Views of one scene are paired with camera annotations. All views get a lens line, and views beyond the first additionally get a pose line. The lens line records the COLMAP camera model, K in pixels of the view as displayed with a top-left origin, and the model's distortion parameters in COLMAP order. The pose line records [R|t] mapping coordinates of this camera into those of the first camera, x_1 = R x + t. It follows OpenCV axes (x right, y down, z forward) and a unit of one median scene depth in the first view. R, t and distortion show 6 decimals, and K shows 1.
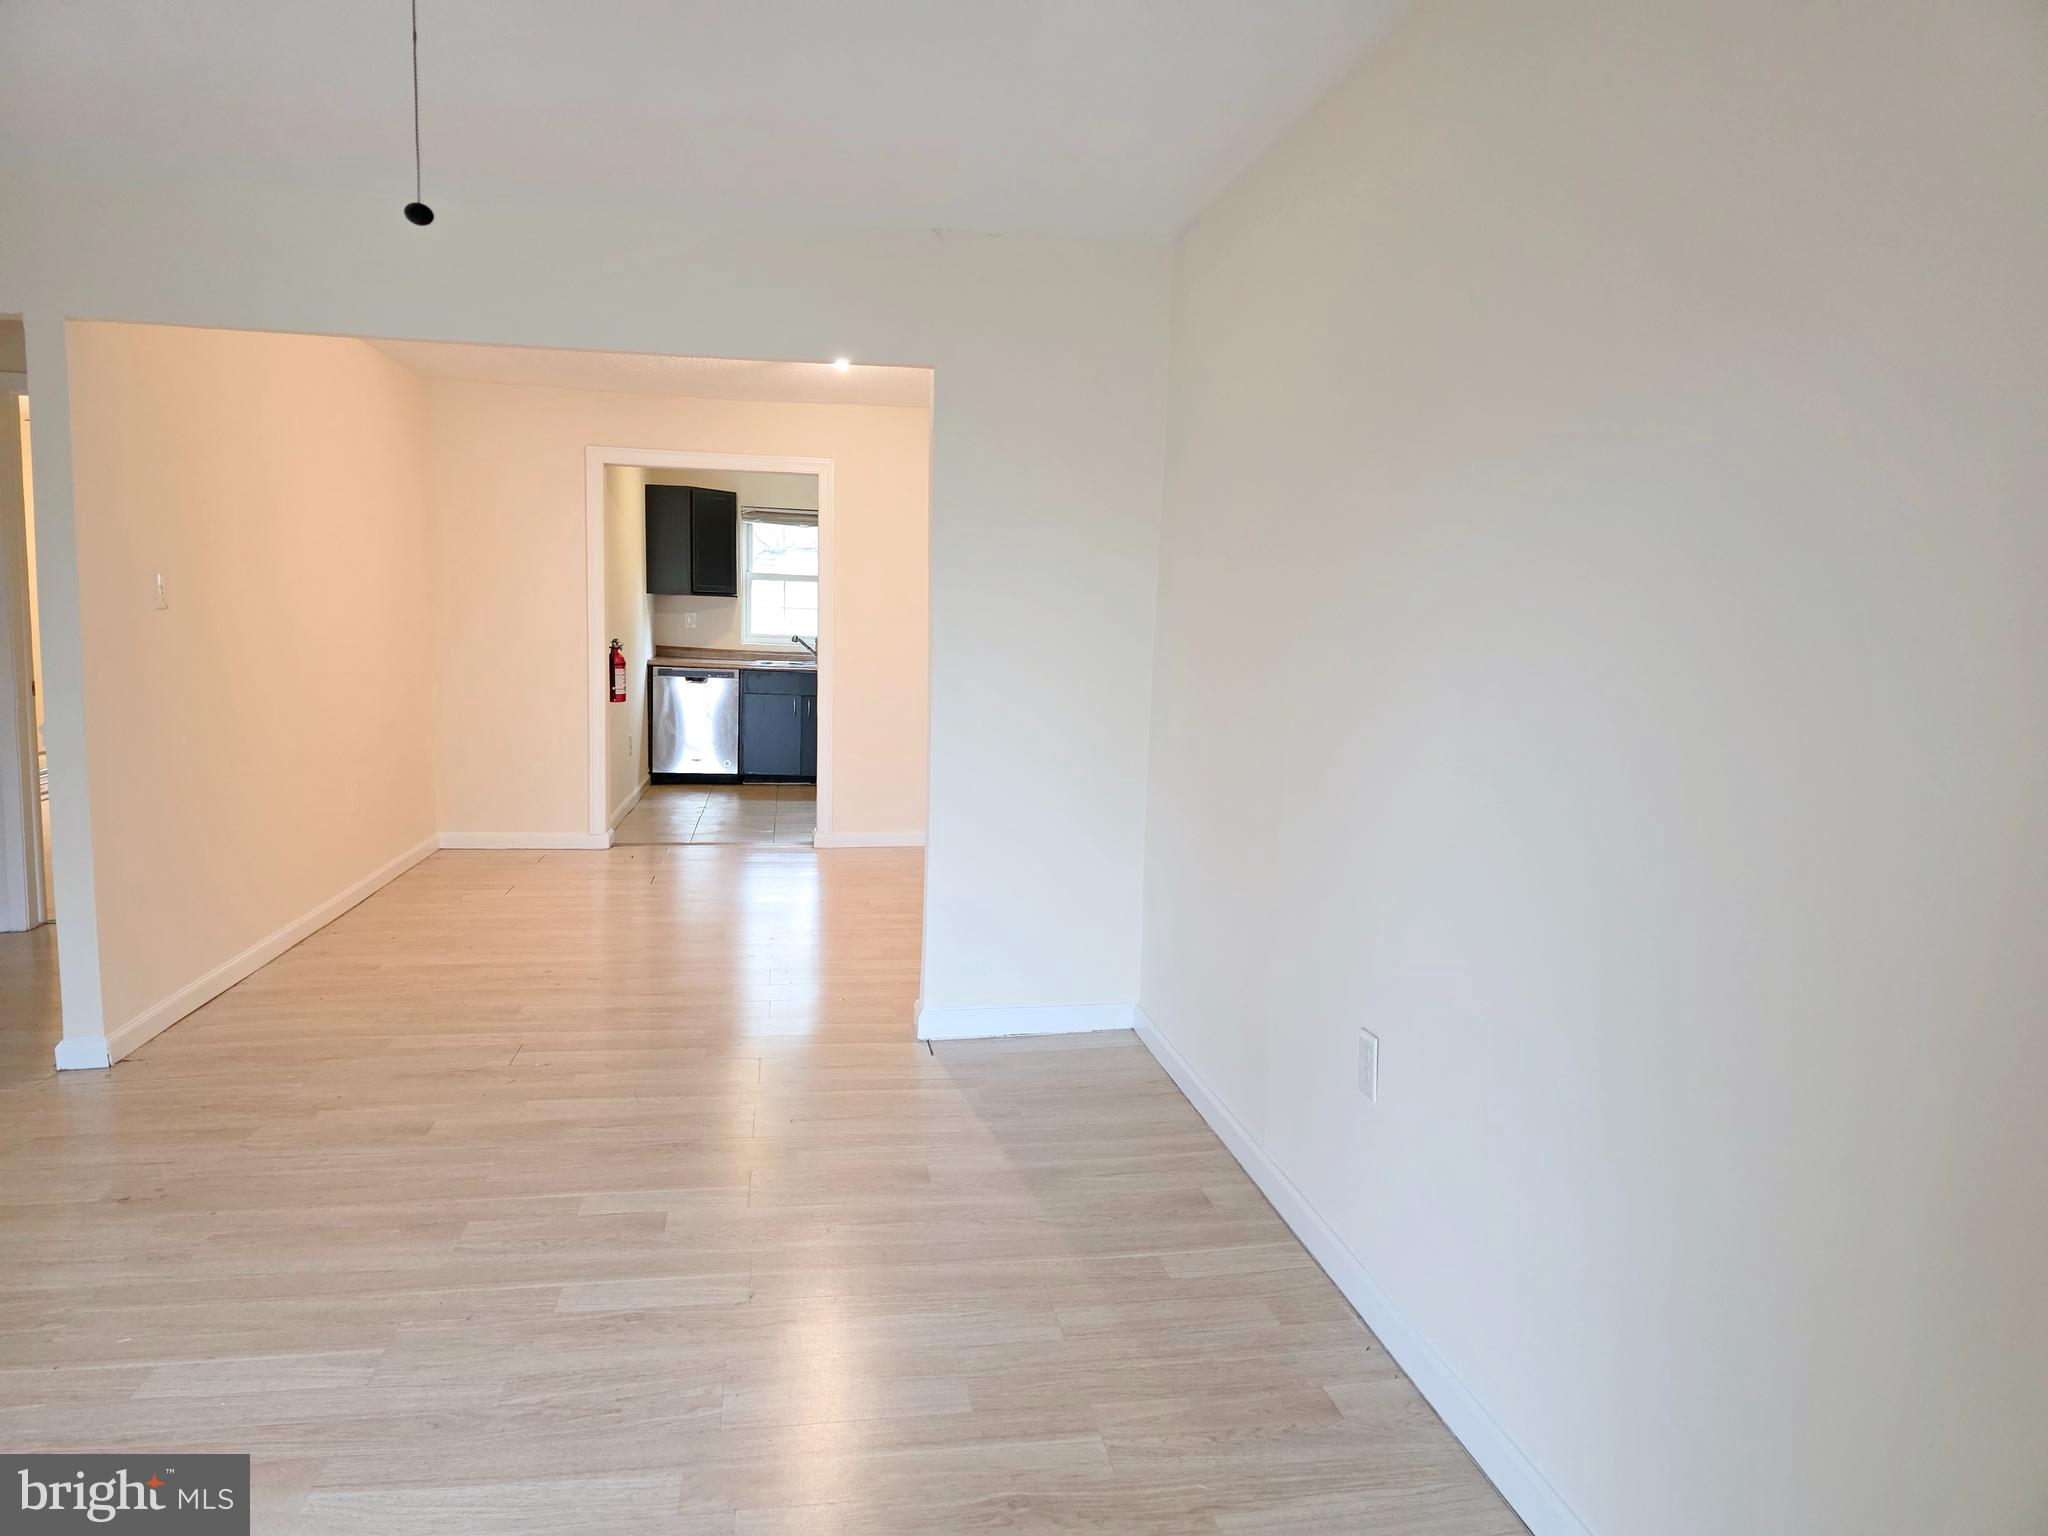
lens RADIAL K [[1370.2, 0, 1024.0], [0, 1370.2, 768.0], [0, 0, 1]] dist [0.035603, -0.001230]
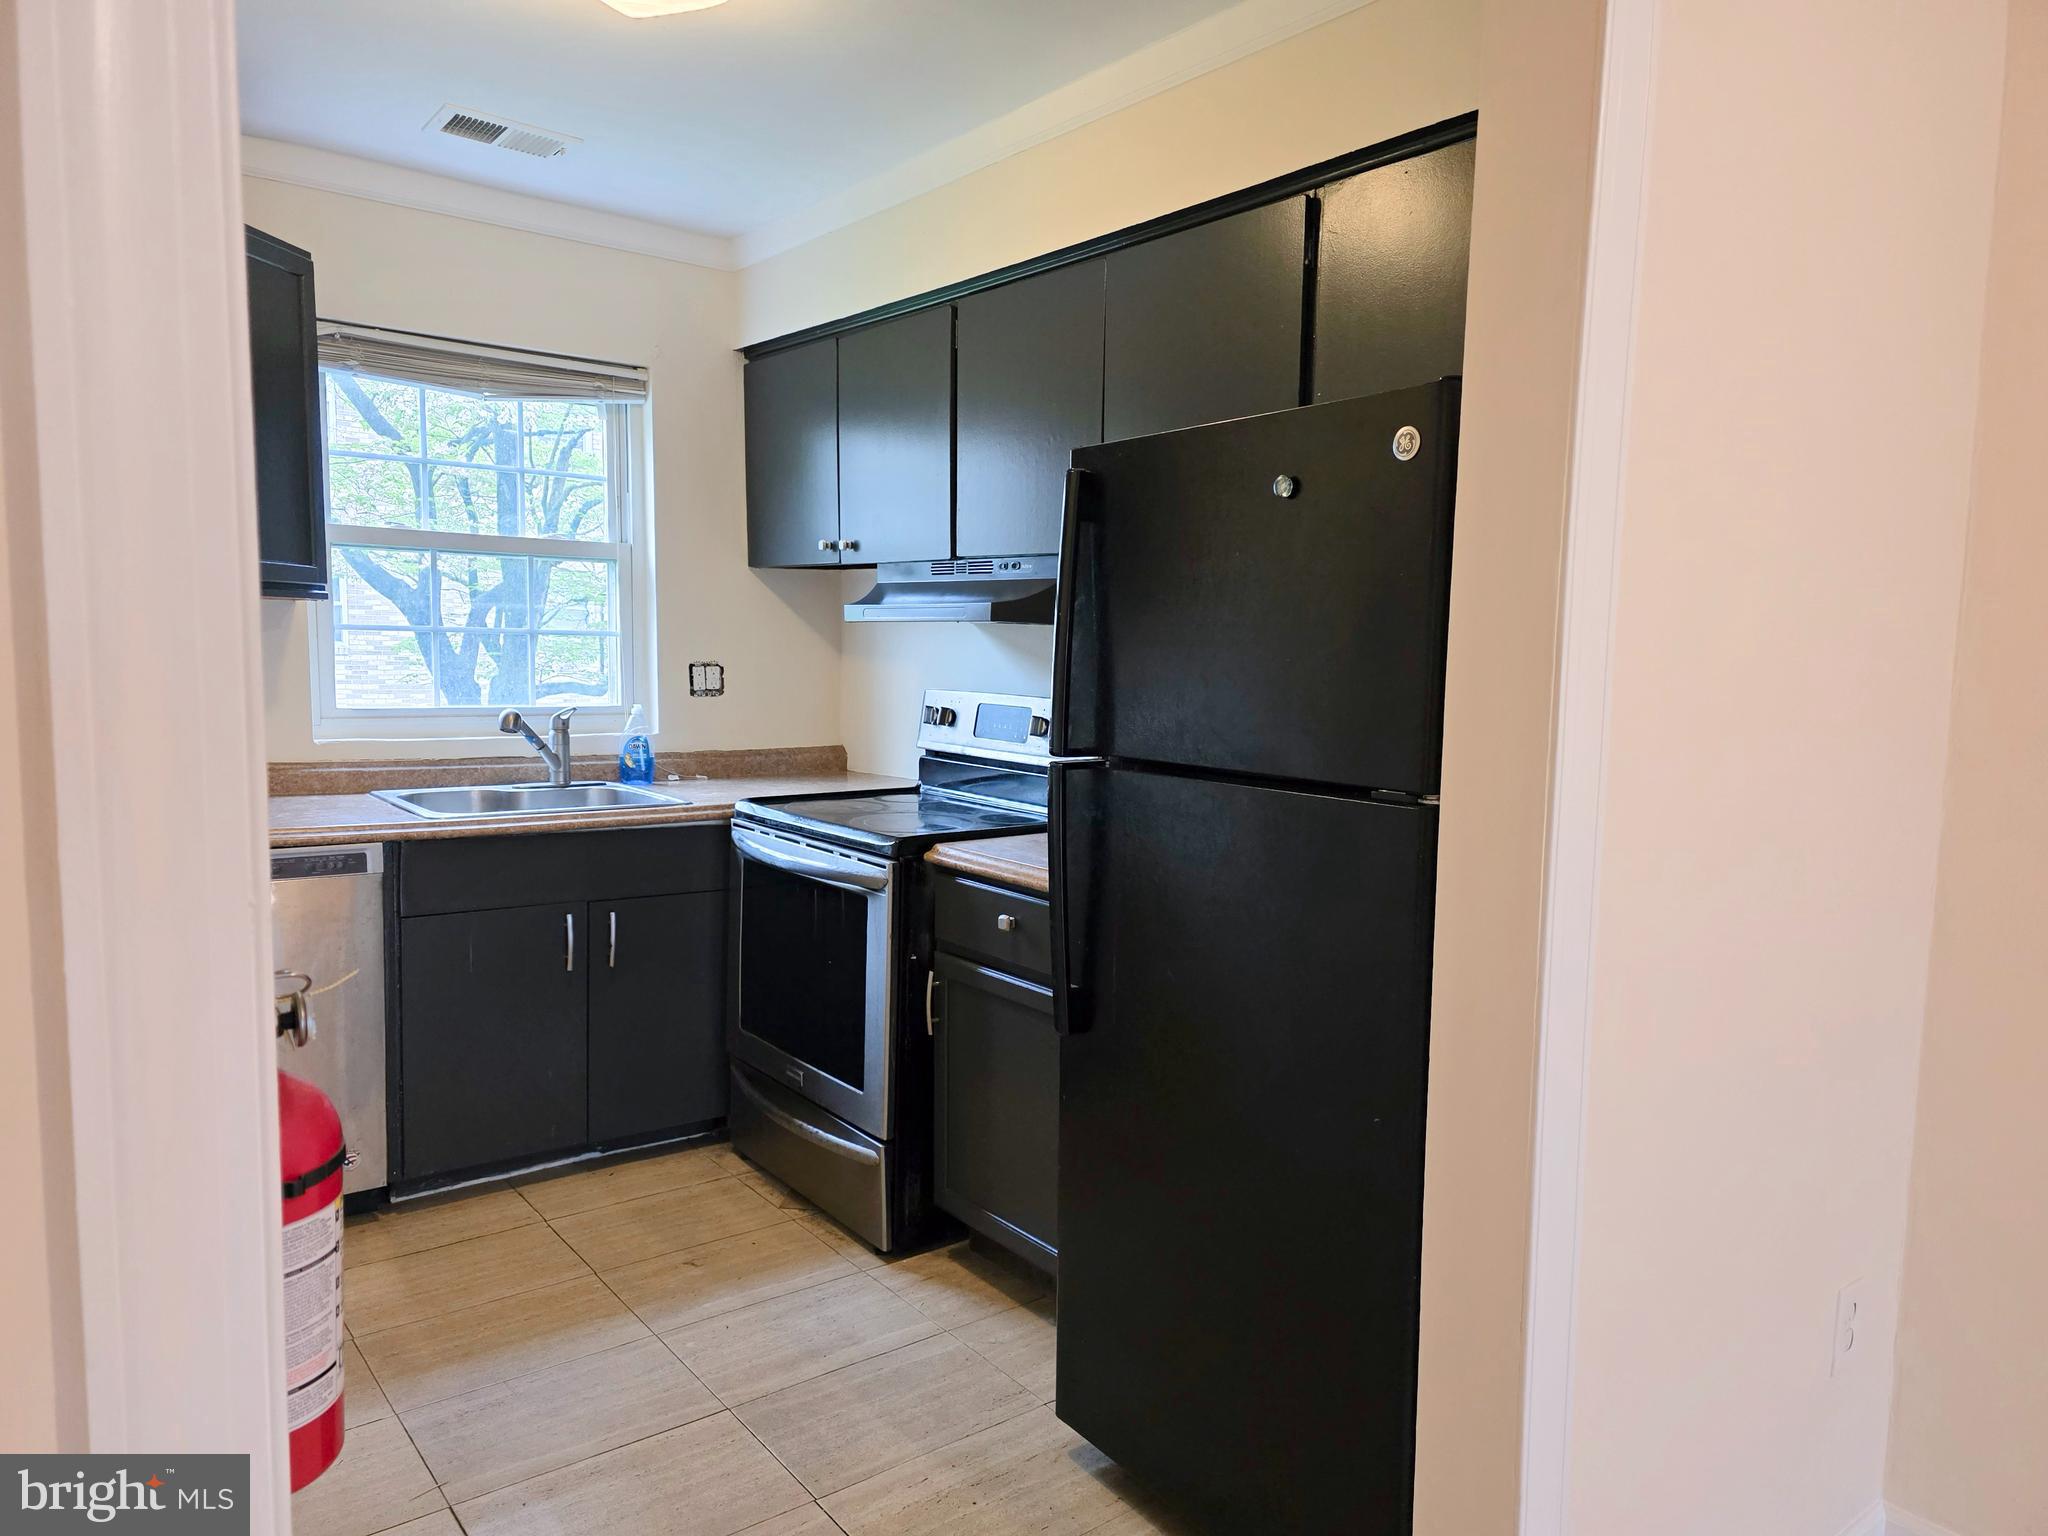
lens RADIAL K [[1370.2, 0, 1024.0], [0, 1370.2, 768.0], [0, 0, 1]] dist [0.035603, -0.001230]
pose [[0.881856, -0.060339, 0.467642, -0.214702], [0.062427, 0.997988, 0.011048, -0.079155], [-0.467368, 0.019451, 0.883849, 0.644961]]
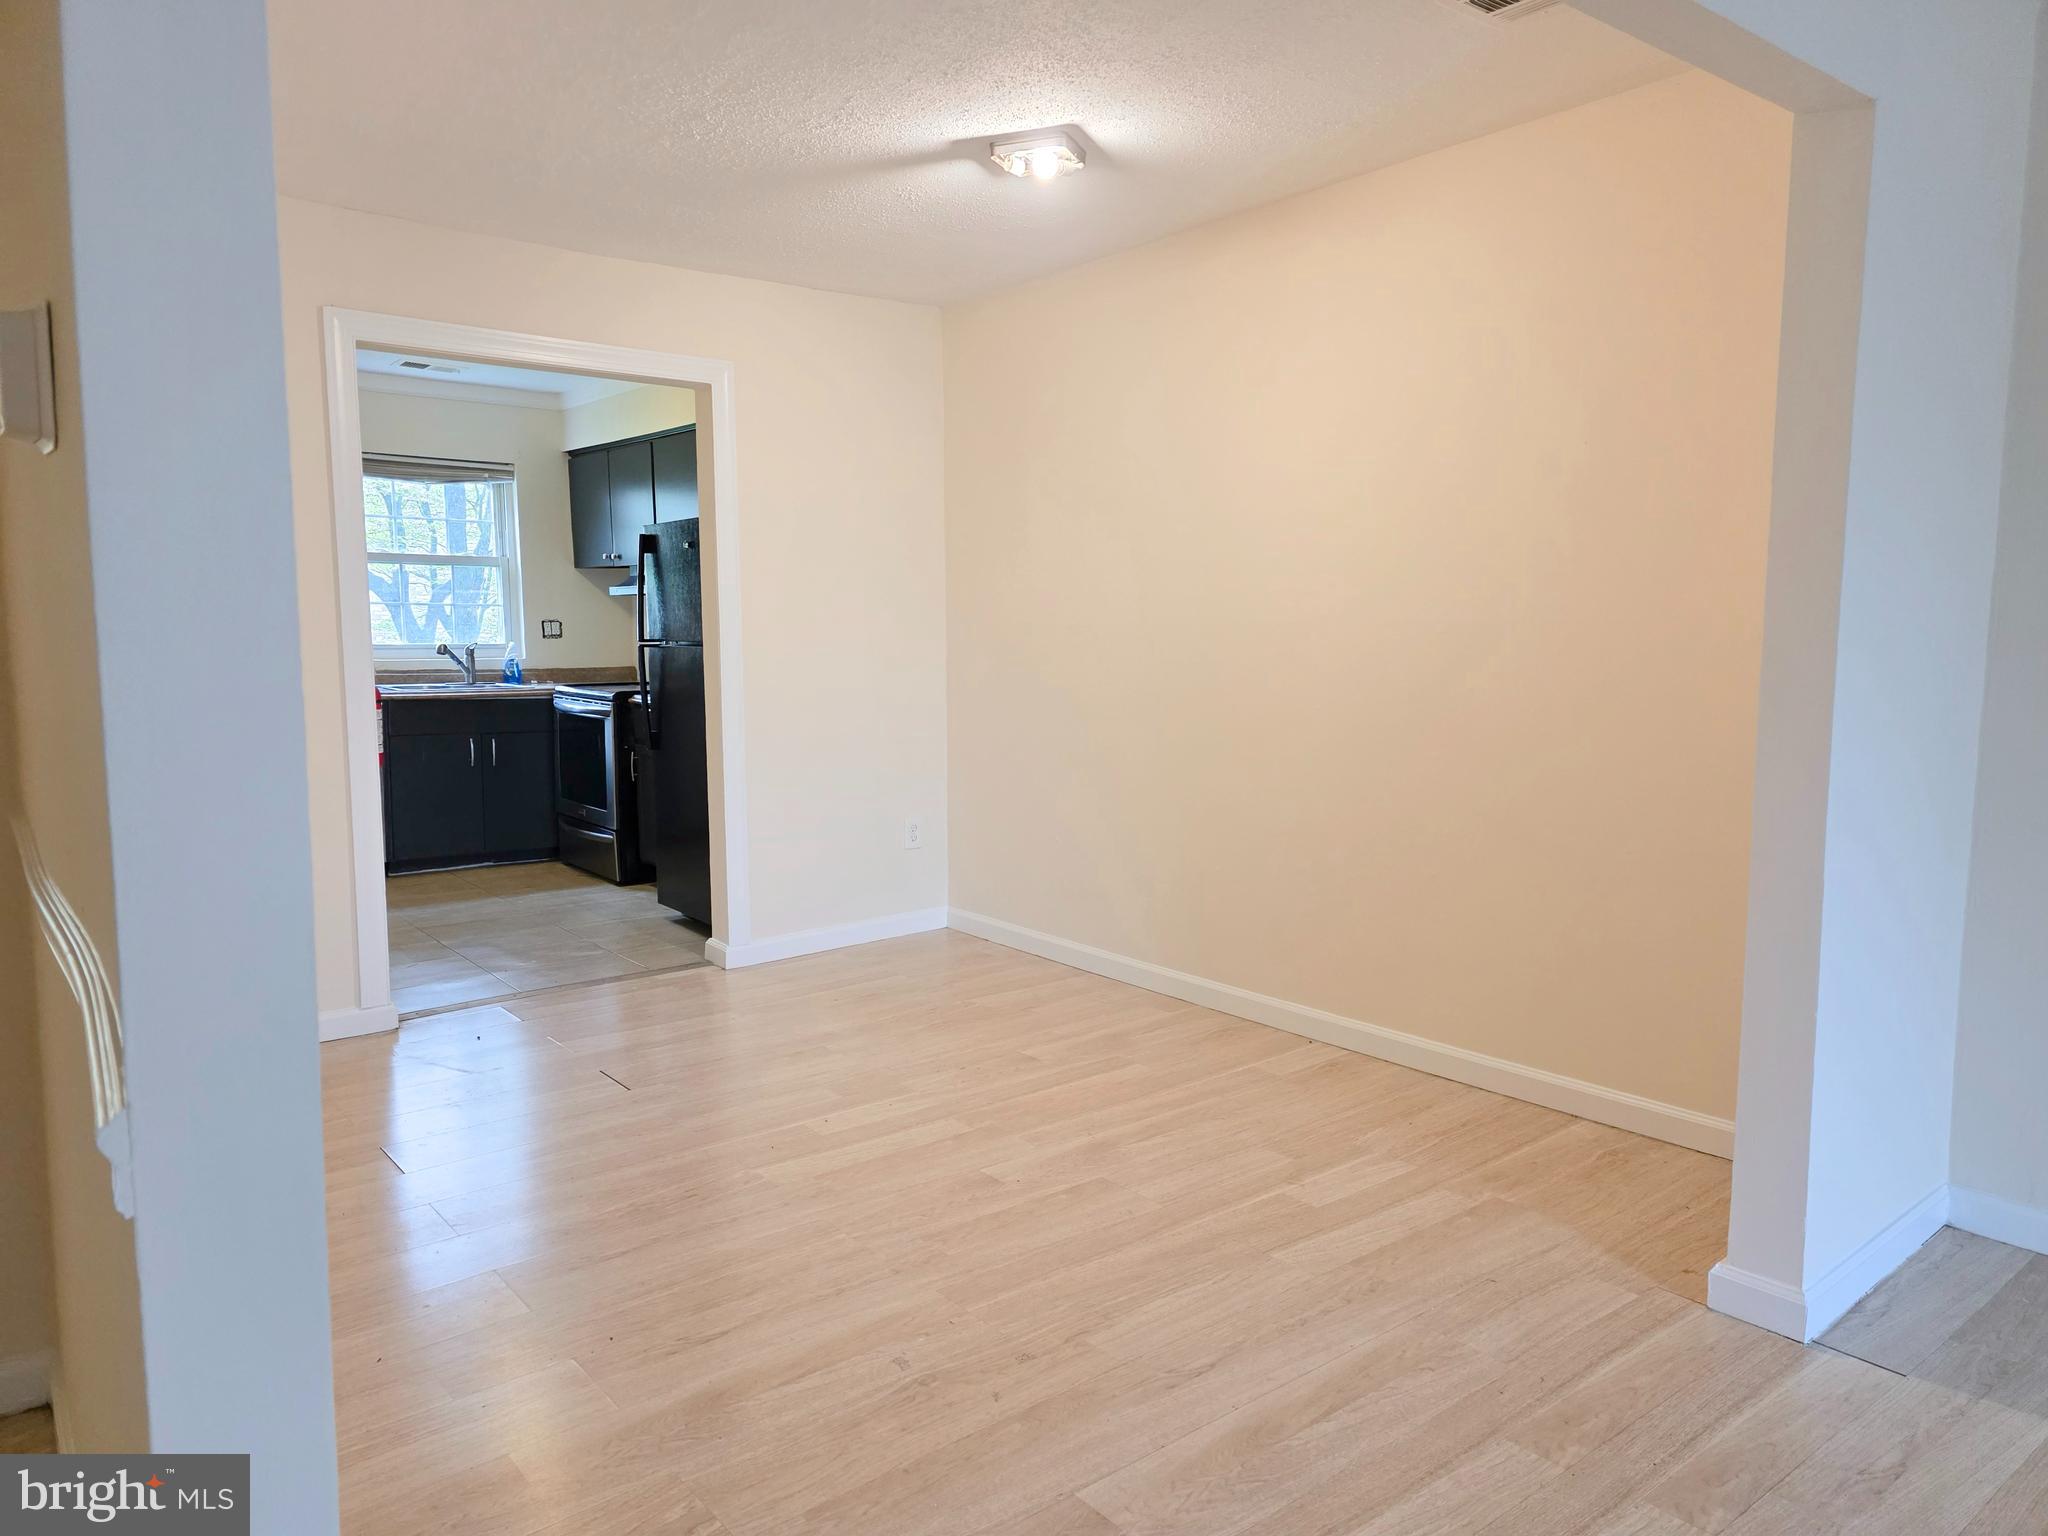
lens RADIAL K [[1371.0, 0, 1073.9], [0, 1371.0, 763.4], [0, 0, 1]] dist [0.002553, 0.001096]
pose [[0.858583, -0.084593, 0.505647, -0.245646], [0.083938, 0.996179, 0.024132, -0.029492], [-0.505756, 0.021723, 0.862403, 0.270337]]
